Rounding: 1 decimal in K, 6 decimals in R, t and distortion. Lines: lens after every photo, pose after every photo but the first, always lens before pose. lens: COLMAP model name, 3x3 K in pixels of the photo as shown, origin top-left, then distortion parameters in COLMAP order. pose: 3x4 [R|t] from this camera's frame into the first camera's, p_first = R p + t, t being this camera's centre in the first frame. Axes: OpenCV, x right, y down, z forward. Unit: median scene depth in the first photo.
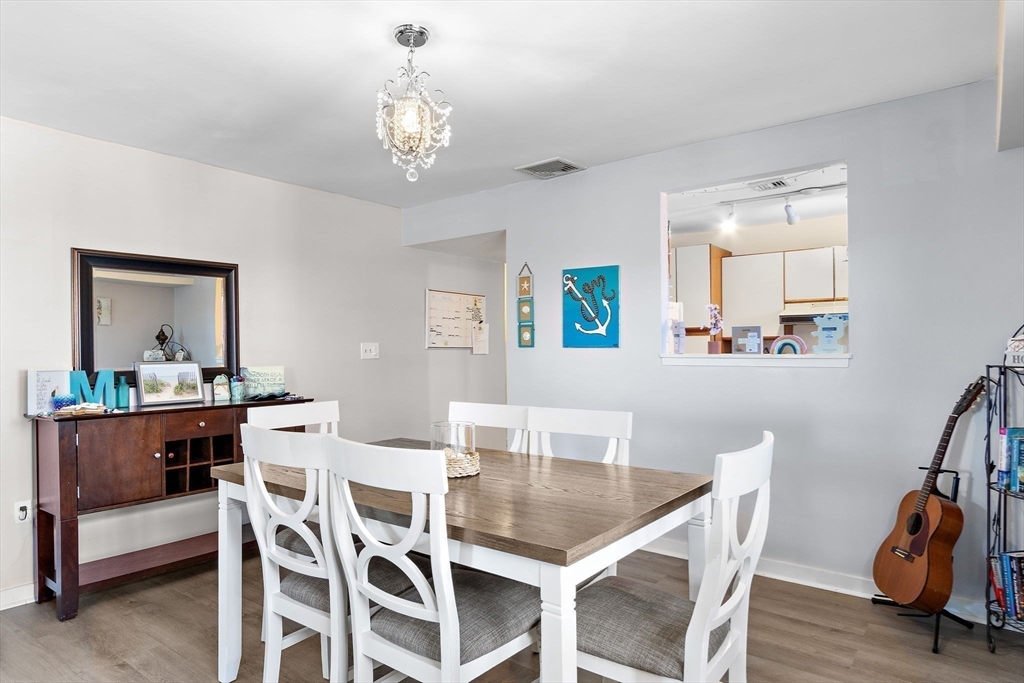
lens RADIAL K [[611.7, 0, 512.7], [0, 611.7, 353.4], [0, 0, 1]] dist [0.002190, 0.001183]
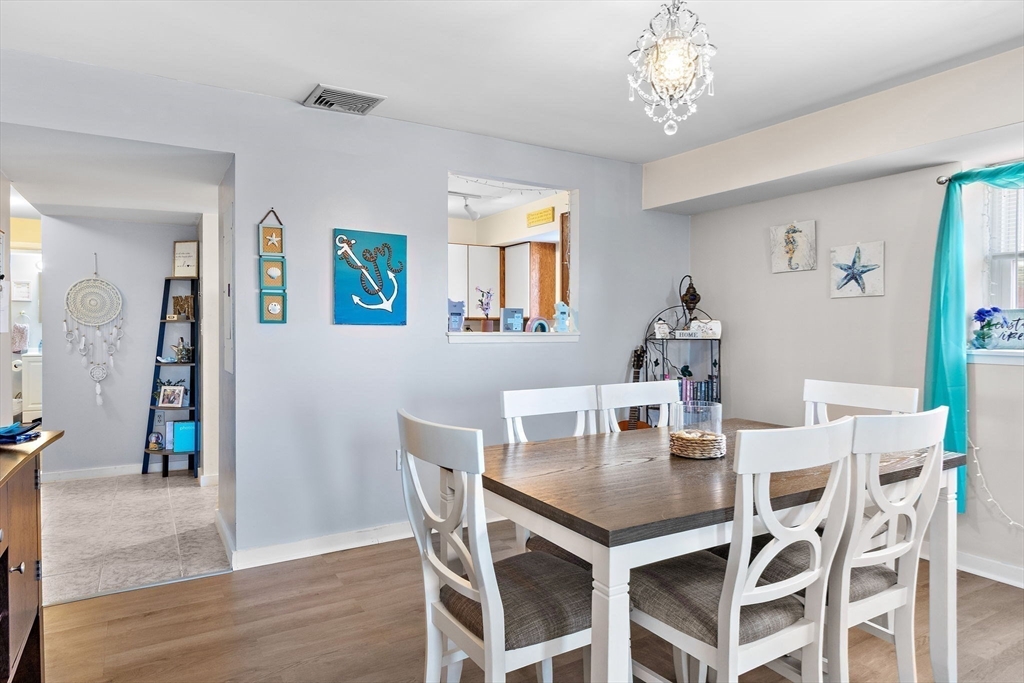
lens RADIAL K [[603.3, 0, 512.0], [0, 603.3, 341.5], [0, 0, 1]] dist [-0.000623, 0.000540]
pose [[0.361423, -0.014171, 0.932294, -0.603001], [0.001221, 0.999891, 0.014725, 0.001659], [-0.932401, -0.004184, 0.361400, 0.511491]]
